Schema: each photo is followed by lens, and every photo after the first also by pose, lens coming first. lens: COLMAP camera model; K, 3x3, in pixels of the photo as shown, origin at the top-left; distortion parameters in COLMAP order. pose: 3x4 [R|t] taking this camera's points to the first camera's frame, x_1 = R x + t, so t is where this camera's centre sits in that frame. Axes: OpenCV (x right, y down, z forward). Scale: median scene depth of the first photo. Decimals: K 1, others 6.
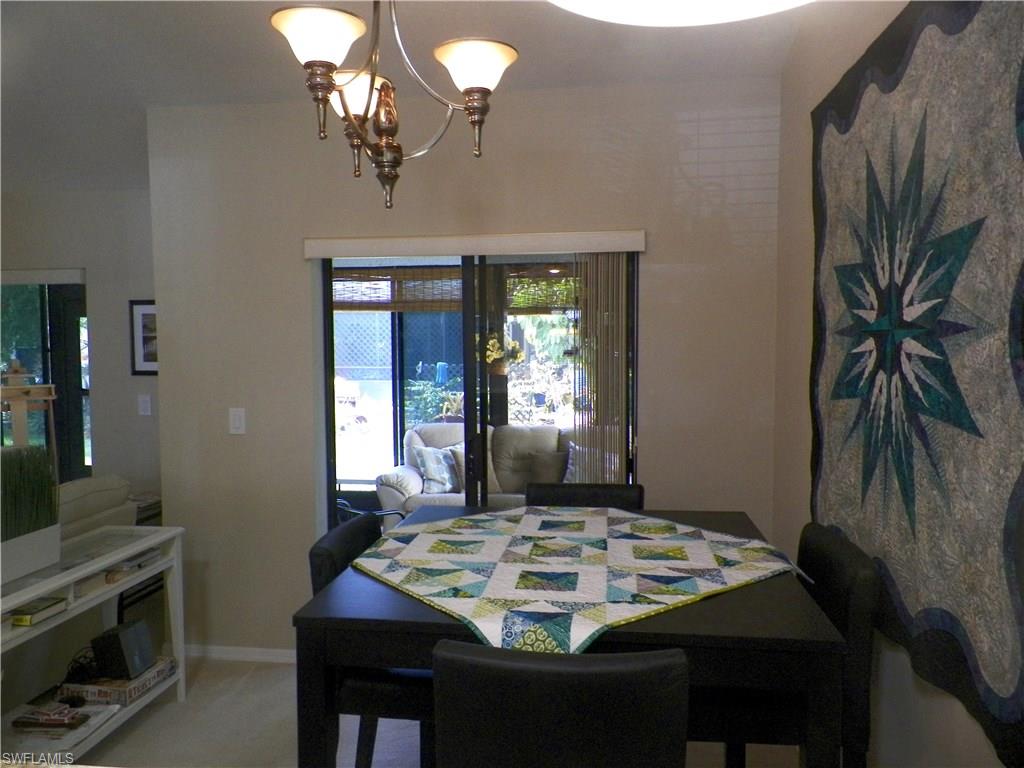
lens RADIAL K [[762.4, 0, 519.0], [0, 762.4, 376.6], [0, 0, 1]] dist [0.016890, -0.004008]
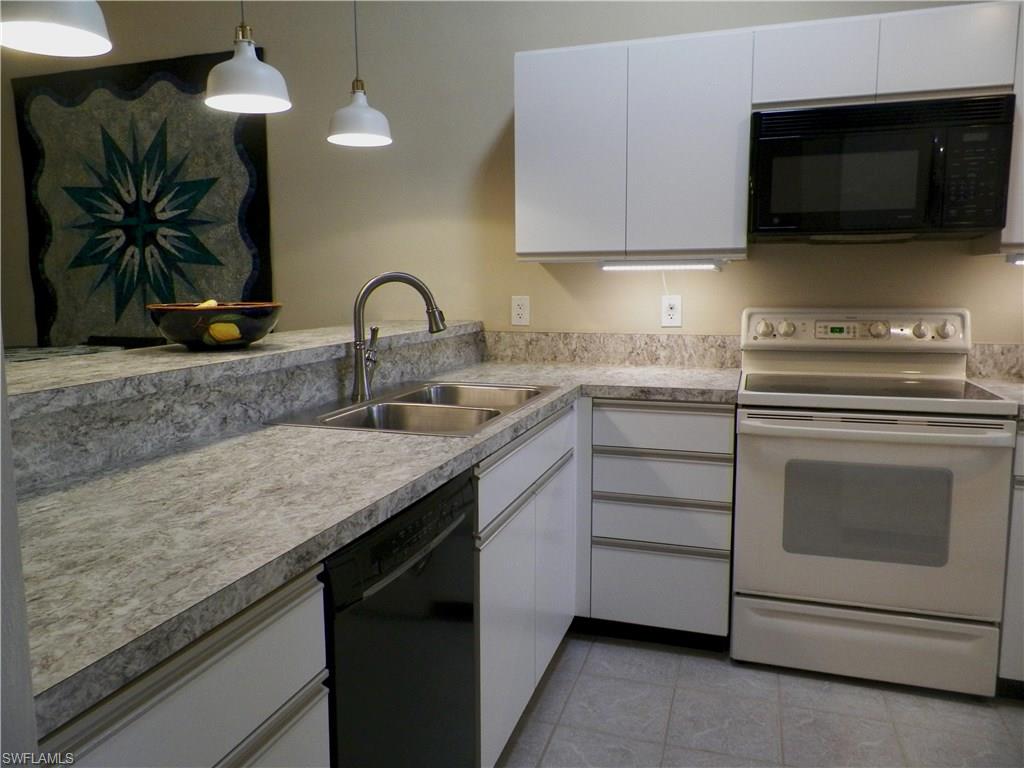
lens RADIAL K [[762.4, 0, 512.9], [0, 762.4, 379.7], [0, 0, 1]] dist [0.016890, -0.004008]
pose [[0.202404, -0.122755, 0.971578, -1.255422], [0.053737, 0.992010, 0.114142, 0.158508], [-0.977827, 0.029107, 0.207383, -0.329598]]
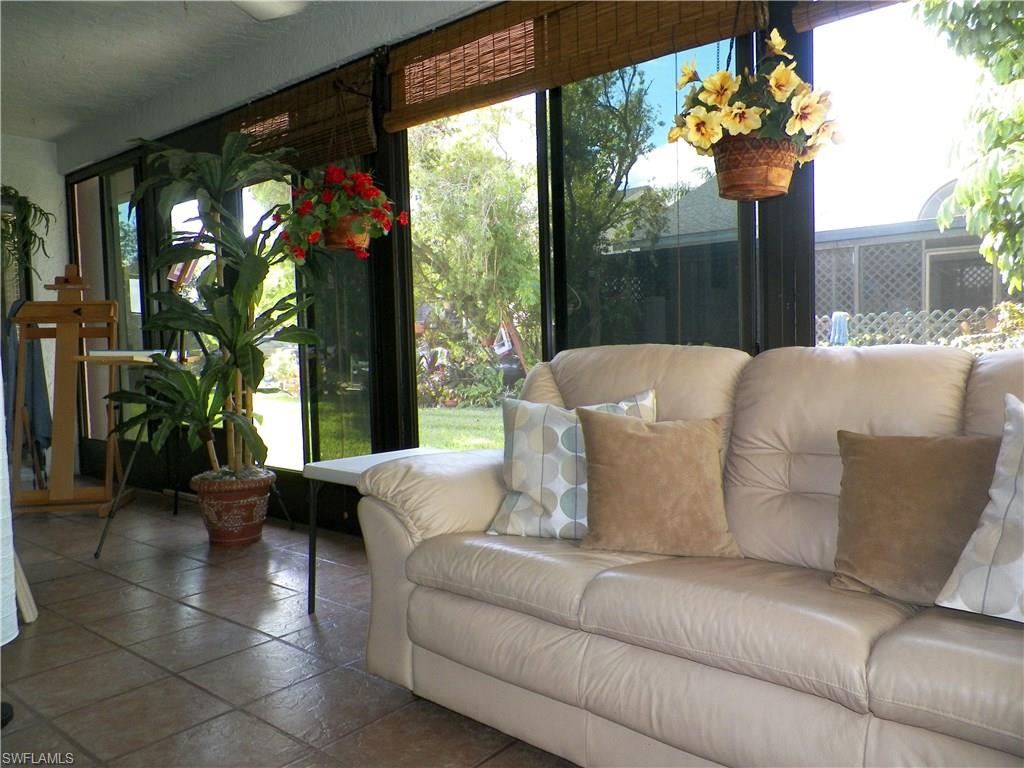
lens RADIAL K [[762.4, 0, 511.1], [0, 762.4, 380.0], [0, 0, 1]] dist [0.016890, -0.004008]
pose [[0.834236, 0.013272, -0.551248, 0.211684], [-0.004914, 0.999850, 0.016635, 0.234998], [0.551386, -0.011169, 0.834176, 2.143672]]
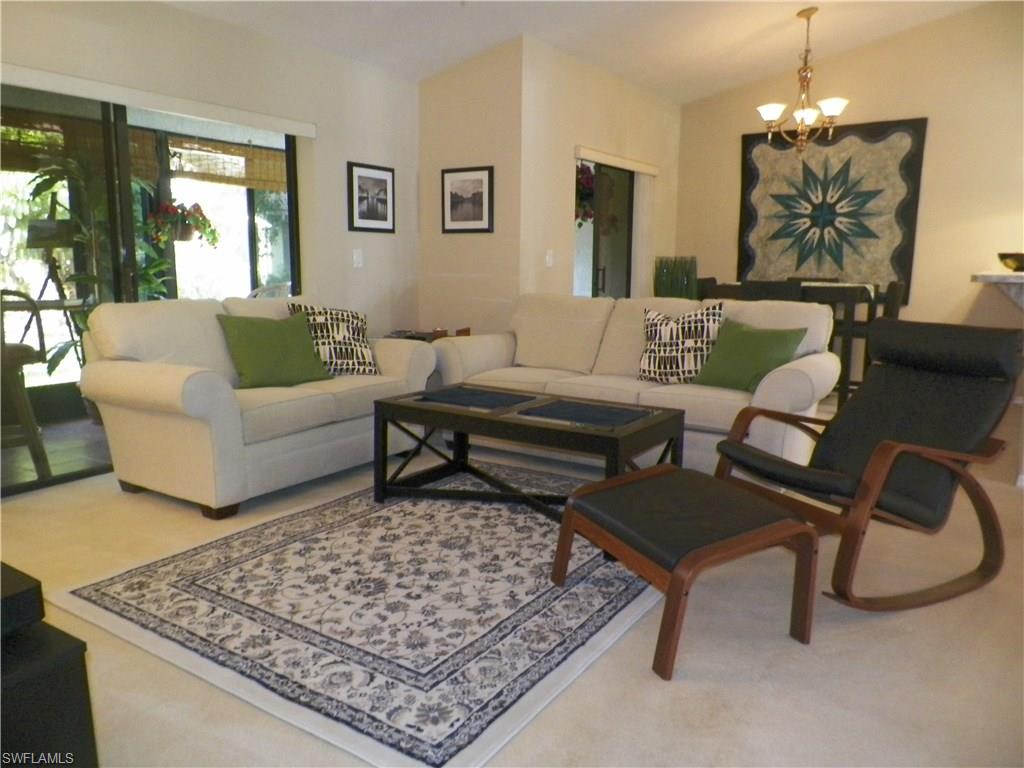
lens RADIAL K [[762.4, 0, 516.7], [0, 762.4, 378.9], [0, 0, 1]] dist [0.016890, -0.004008]
pose [[0.447344, -0.130867, 0.884735, -3.289445], [0.033874, 0.991006, 0.129459, 0.177191], [-0.893720, -0.027944, 0.447754, 0.642184]]
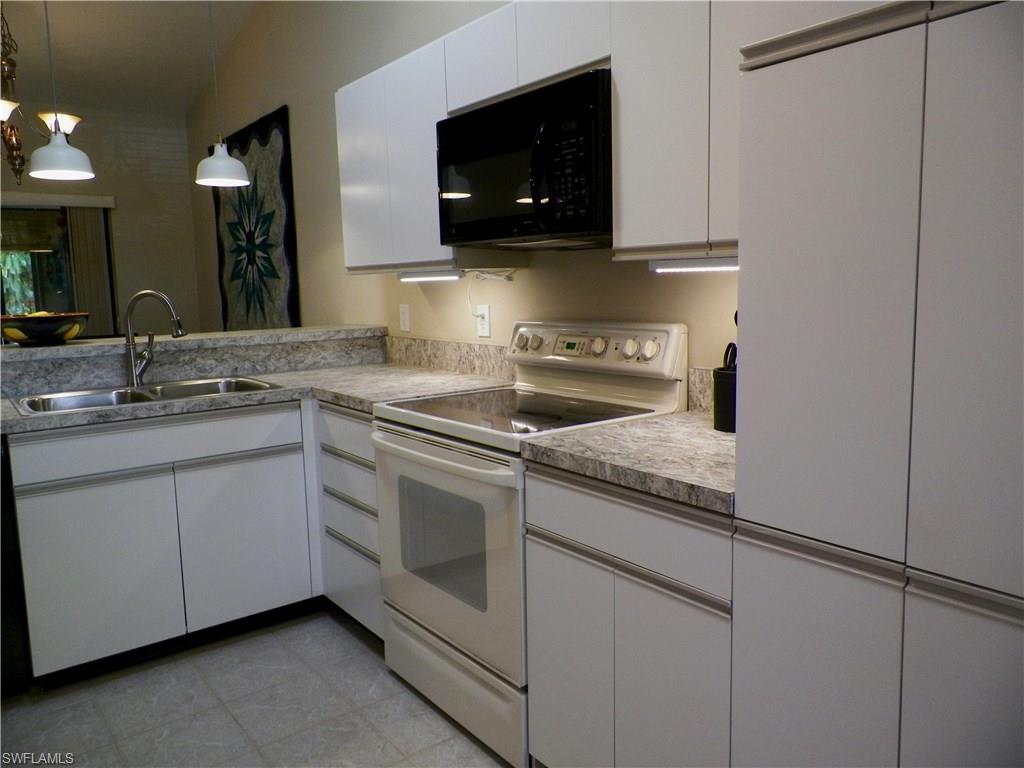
lens RADIAL K [[762.4, 0, 507.4], [0, 762.4, 379.6], [0, 0, 1]] dist [0.016890, -0.004008]
pose [[0.722332, -0.099358, 0.684371, -0.697817], [0.054705, 0.994733, 0.086677, 0.201248], [-0.689379, -0.025171, 0.723963, -1.469960]]
